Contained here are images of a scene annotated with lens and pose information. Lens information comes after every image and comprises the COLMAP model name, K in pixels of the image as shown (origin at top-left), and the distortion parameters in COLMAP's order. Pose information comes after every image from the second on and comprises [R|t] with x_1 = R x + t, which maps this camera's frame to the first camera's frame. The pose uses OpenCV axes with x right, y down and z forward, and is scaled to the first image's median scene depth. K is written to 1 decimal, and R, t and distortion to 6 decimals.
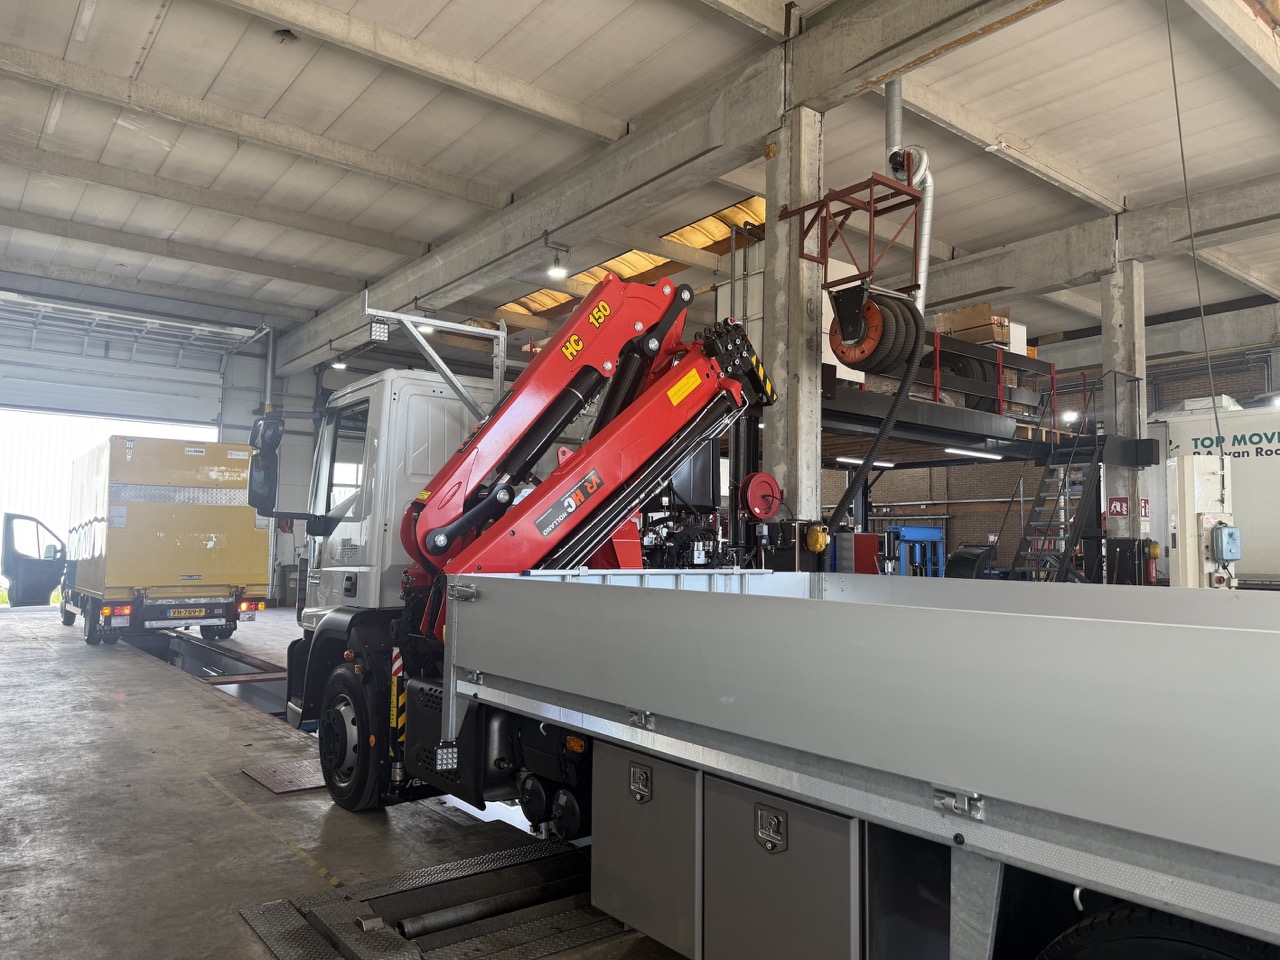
lens RADIAL K [[910.3, 0, 646.1], [0, 910.3, 481.4], [0, 0, 1]] dist [-0.003815, -0.002227]
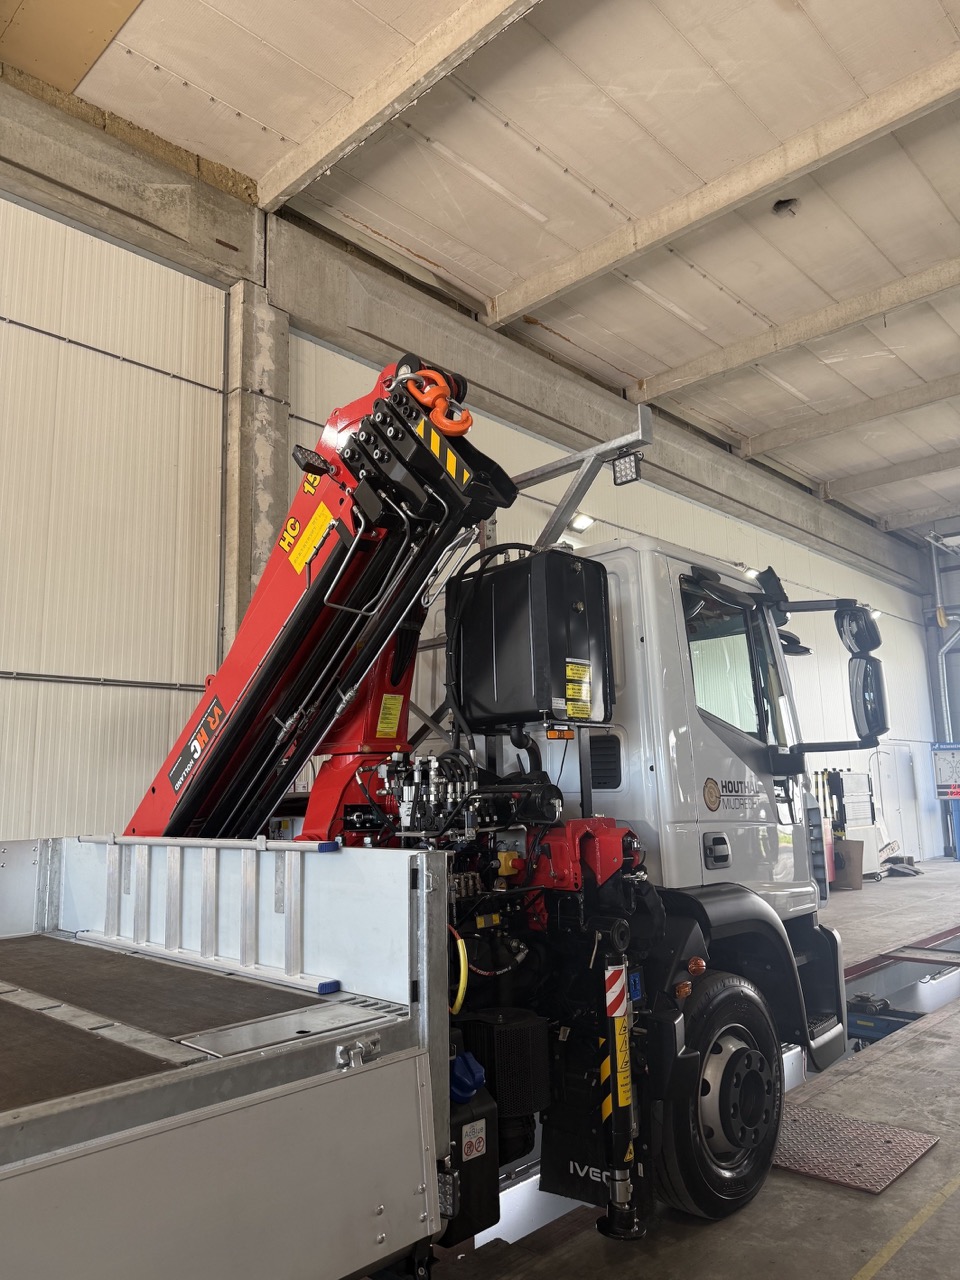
lens RADIAL K [[905.0, 0, 480.0], [0, 905.0, 640.0], [0, 0, 1]] dist [0.041005, -0.062304]
pose [[0.131135, -0.181217, -0.974661, 0.273488], [0.098966, 0.980633, -0.169012, 0.033931], [0.986412, -0.074295, 0.146529, 0.429456]]
